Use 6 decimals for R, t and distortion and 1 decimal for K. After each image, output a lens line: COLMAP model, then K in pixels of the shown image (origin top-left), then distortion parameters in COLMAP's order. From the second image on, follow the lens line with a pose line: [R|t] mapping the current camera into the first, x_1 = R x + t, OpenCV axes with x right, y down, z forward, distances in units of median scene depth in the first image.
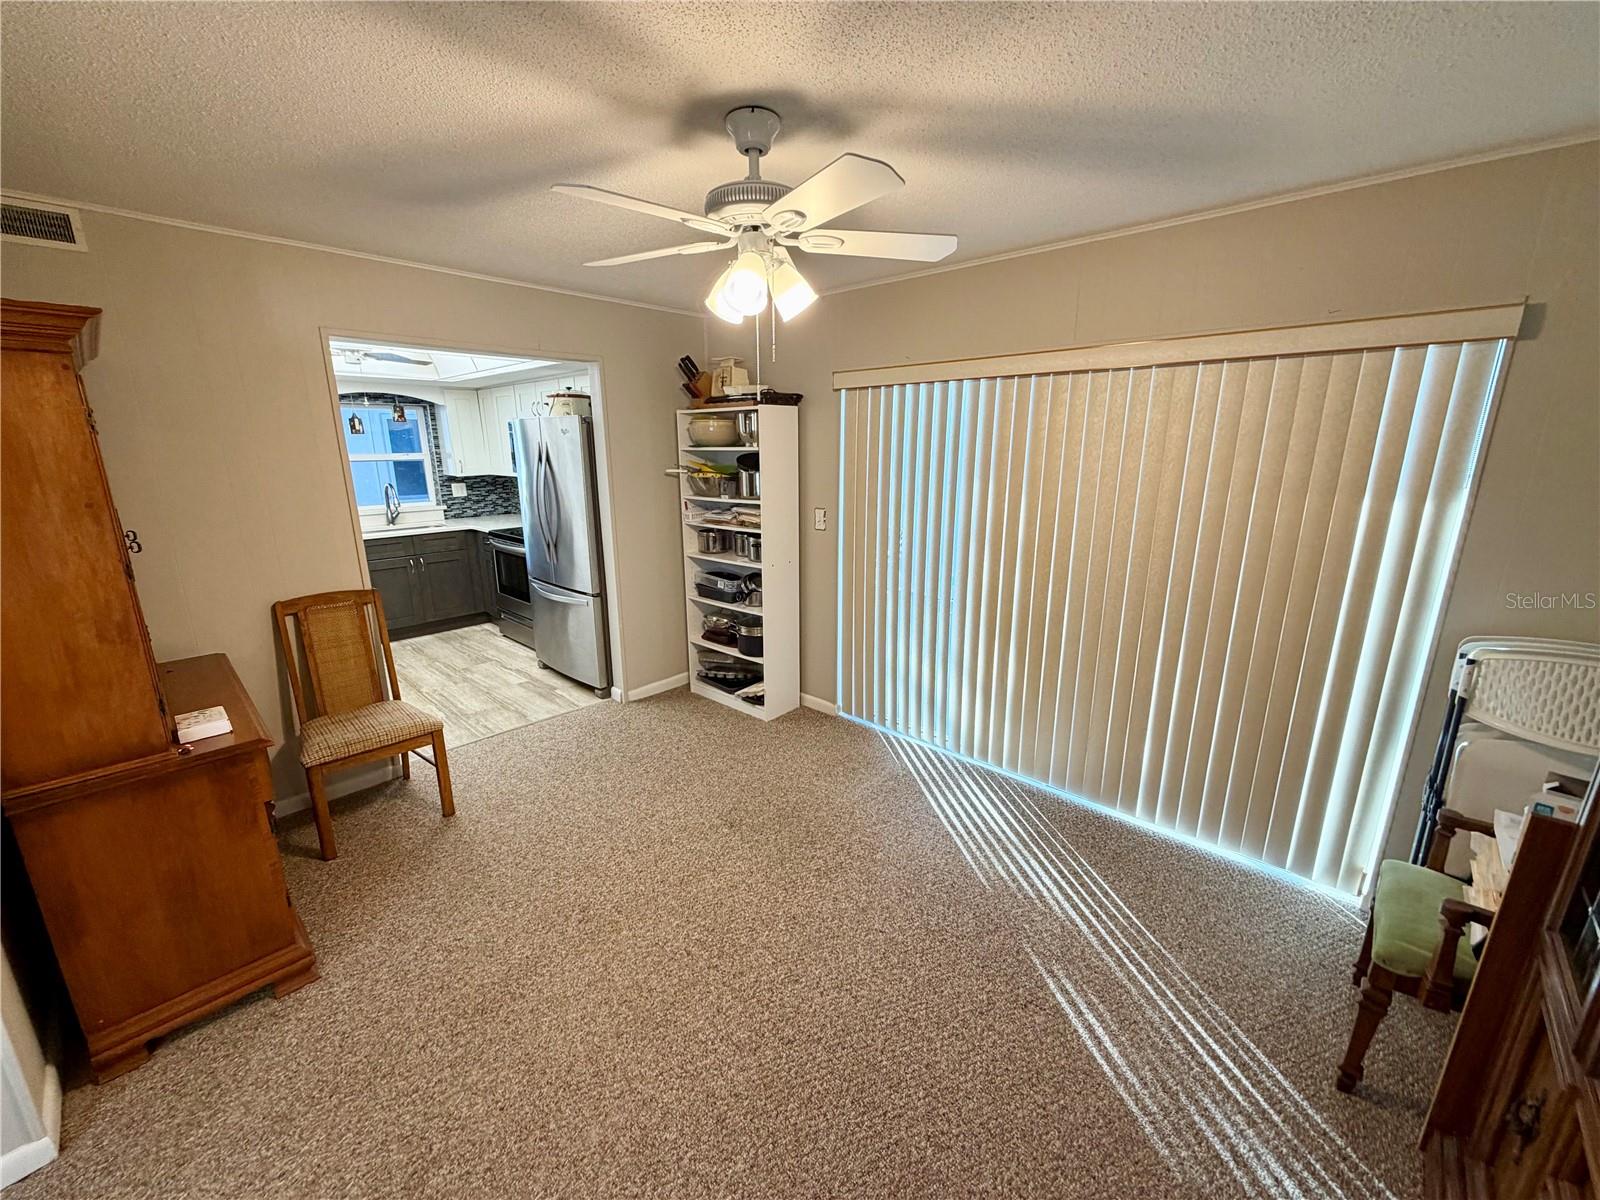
lens RADIAL K [[641.5, 0, 795.1], [0, 641.5, 605.3], [0, 0, 1]] dist [0.018646, 0.000023]
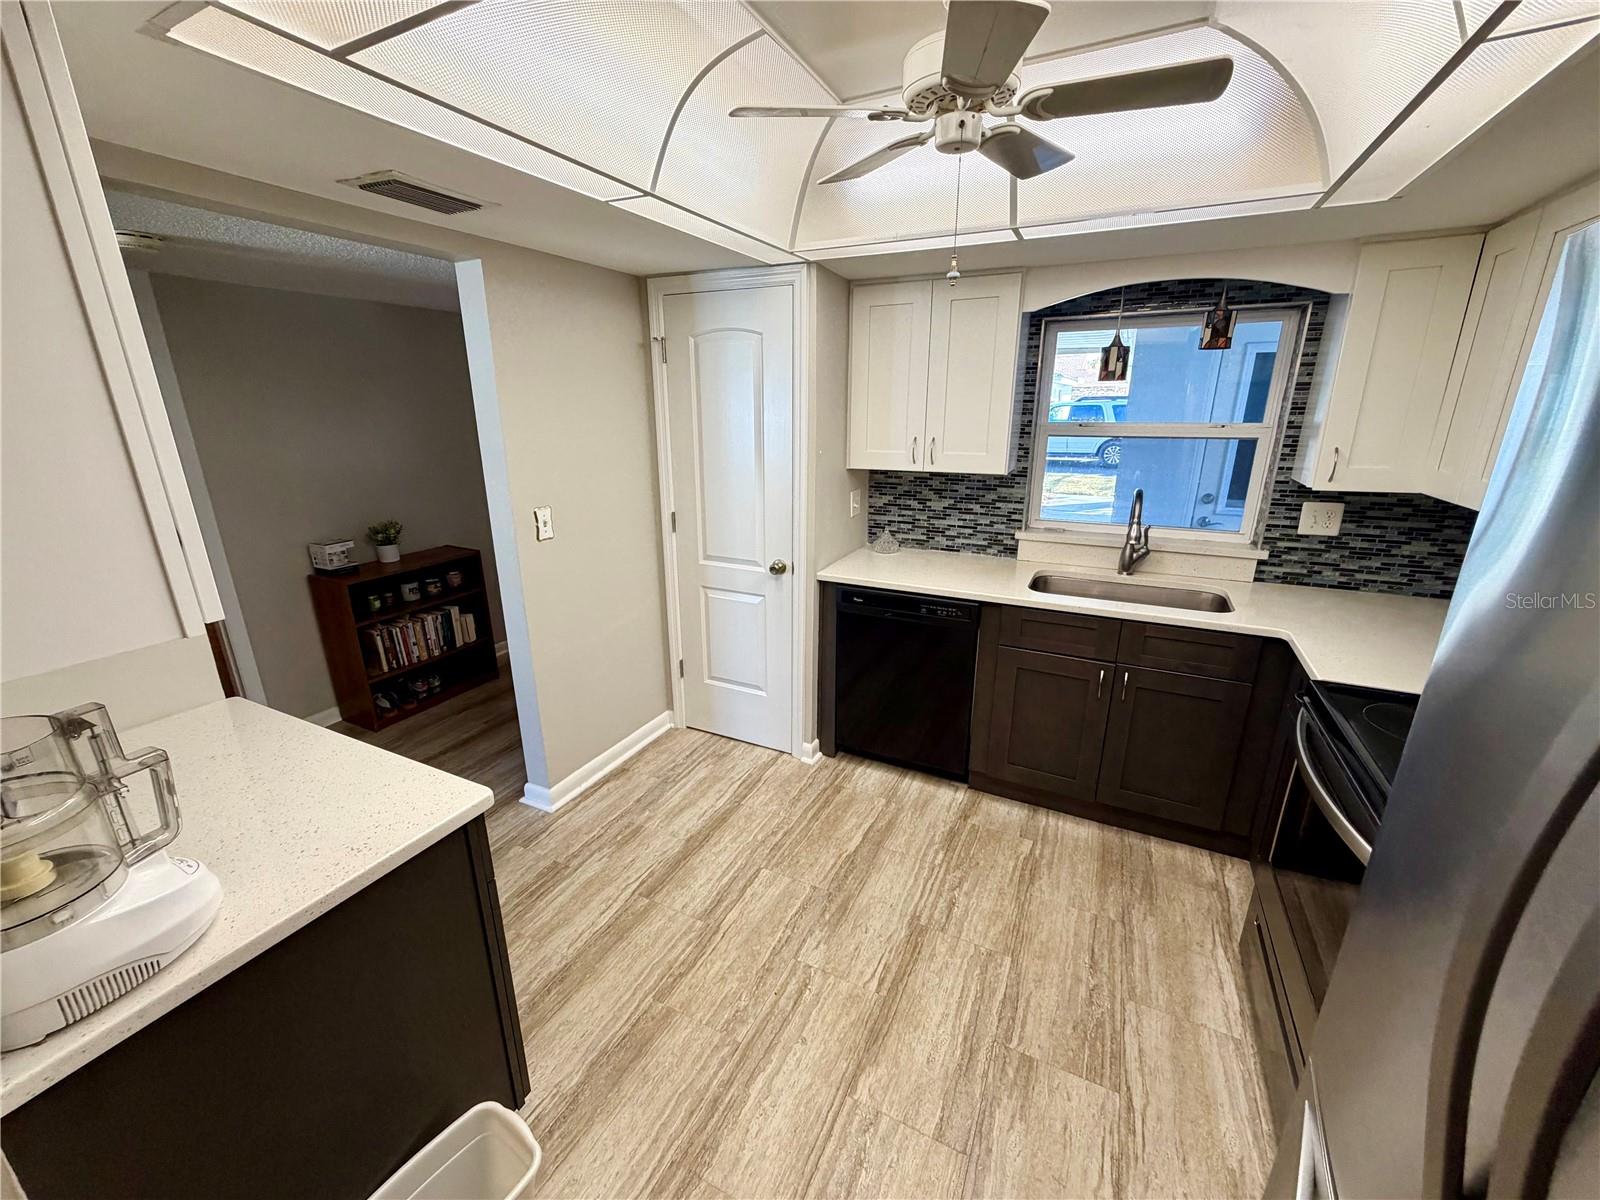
lens RADIAL K [[641.5, 0, 799.1], [0, 641.5, 595.7], [0, 0, 1]] dist [0.018646, 0.000023]
pose [[0.295790, 0.284858, -0.911792, -0.247726], [-0.235442, 0.946797, 0.219415, -0.153367], [0.925784, 0.149774, 0.347120, 0.597033]]
